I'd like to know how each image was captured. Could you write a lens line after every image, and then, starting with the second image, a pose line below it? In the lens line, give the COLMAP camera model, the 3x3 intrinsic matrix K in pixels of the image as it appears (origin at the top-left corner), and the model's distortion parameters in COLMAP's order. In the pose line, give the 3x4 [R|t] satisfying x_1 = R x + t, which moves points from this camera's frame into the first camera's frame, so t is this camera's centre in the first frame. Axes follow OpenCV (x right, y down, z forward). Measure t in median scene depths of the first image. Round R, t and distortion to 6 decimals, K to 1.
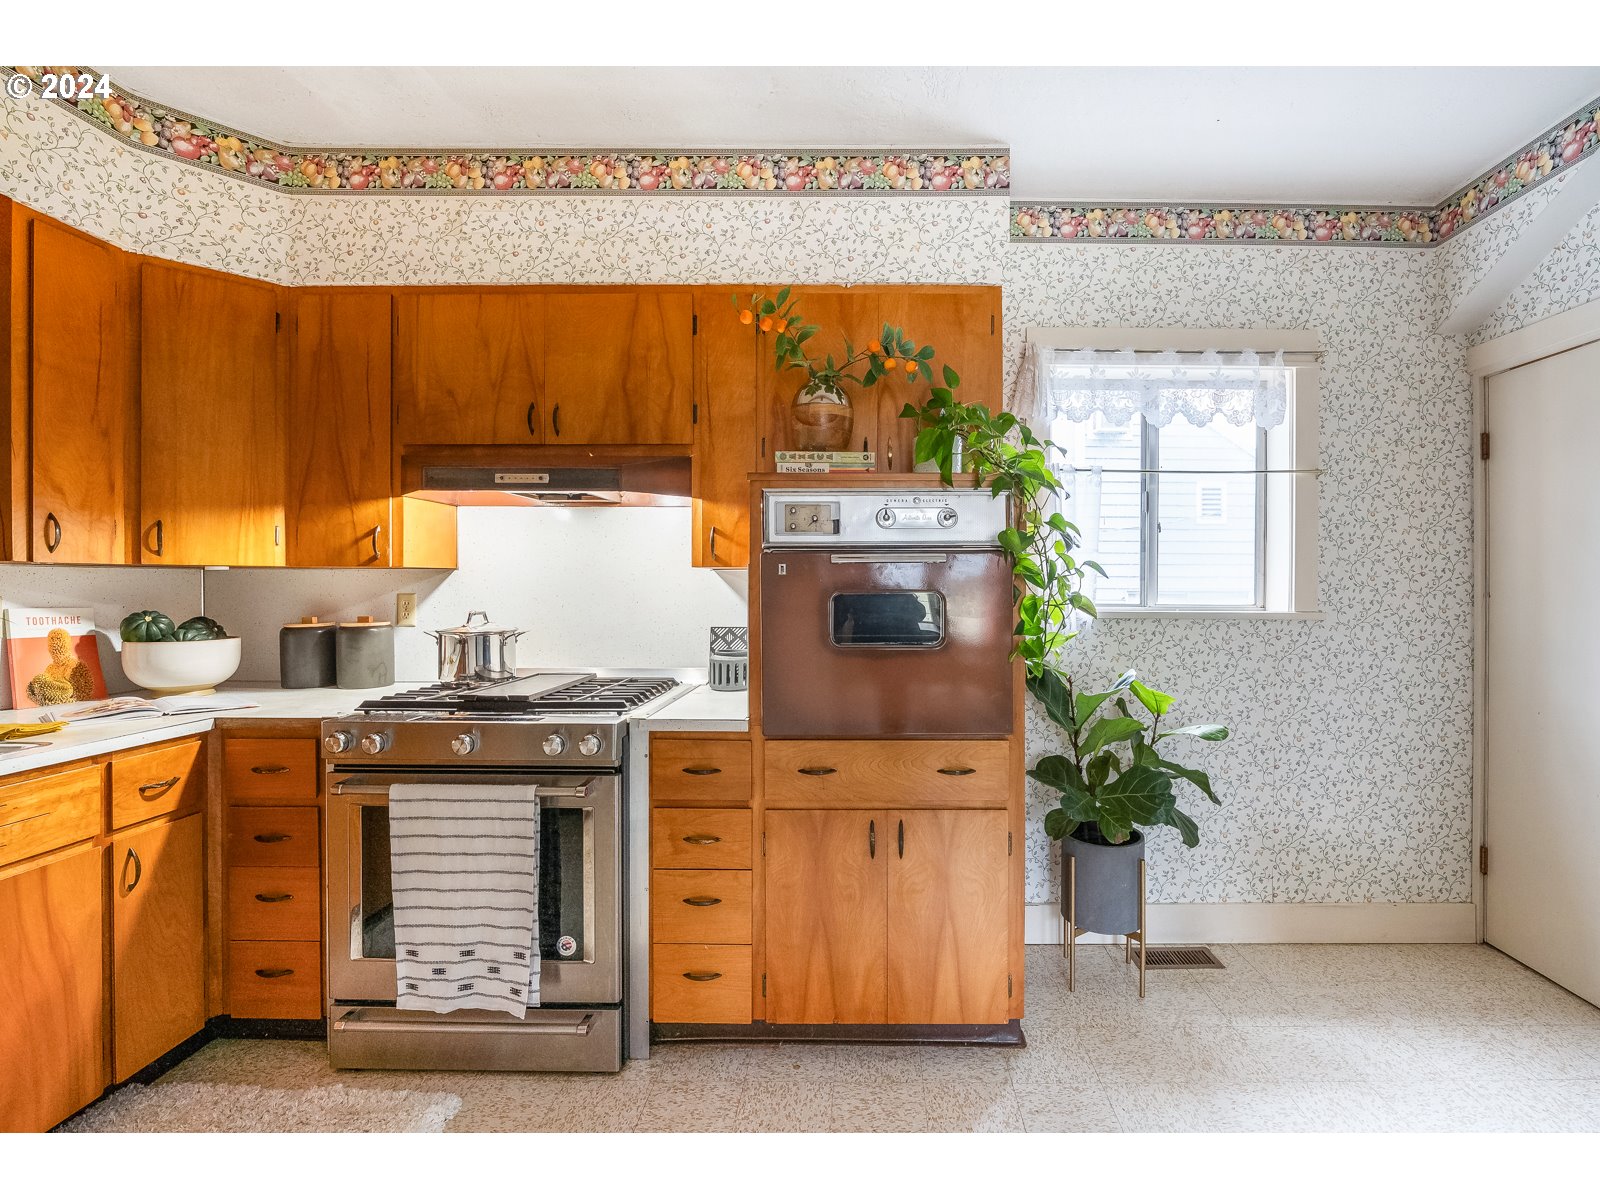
lens RADIAL K [[797.9, 0, 843.7], [0, 797.9, 584.6], [0, 0, 1]] dist [-0.013515, 0.000240]
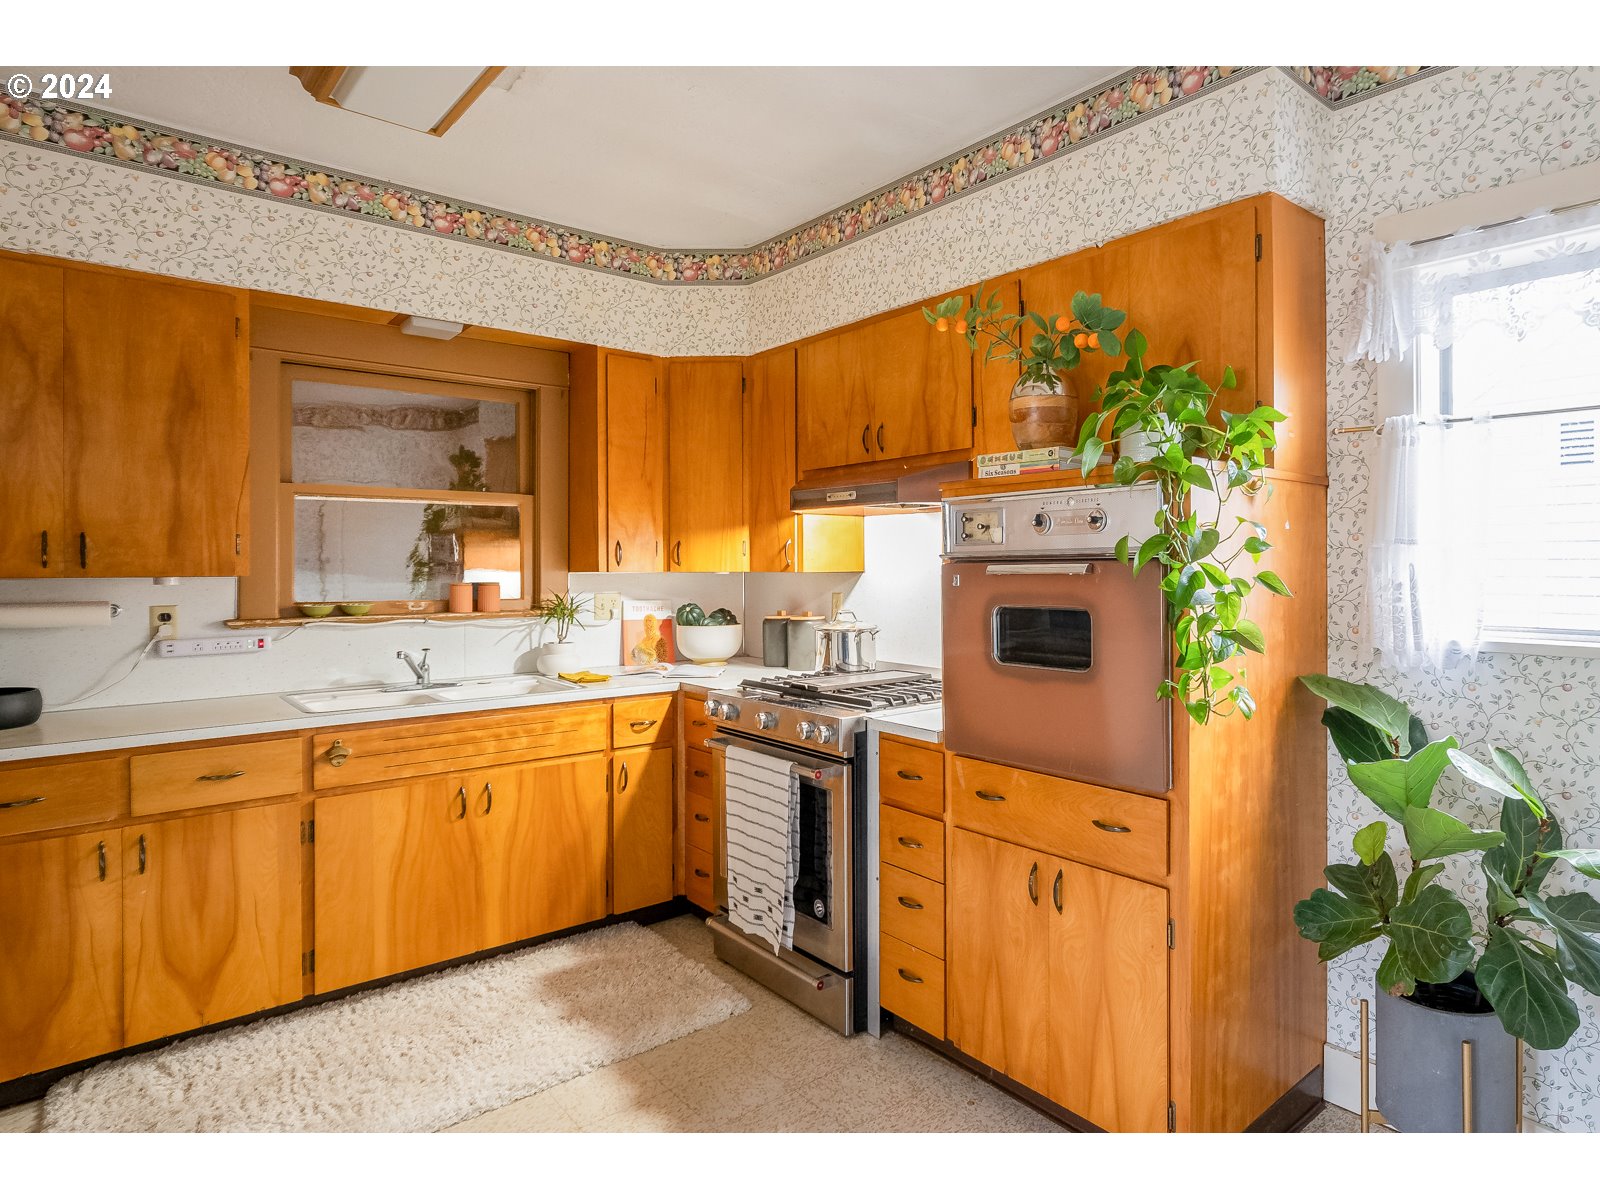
lens RADIAL K [[872.4, 0, 735.8], [0, 872.4, 570.2], [0, 0, 1]] dist [-0.001139, -0.000071]
pose [[0.624855, -0.007275, -0.780707, 0.483423], [0.006663, 0.999970, -0.003986, -0.024221], [0.780712, -0.002711, 0.624885, 0.105486]]
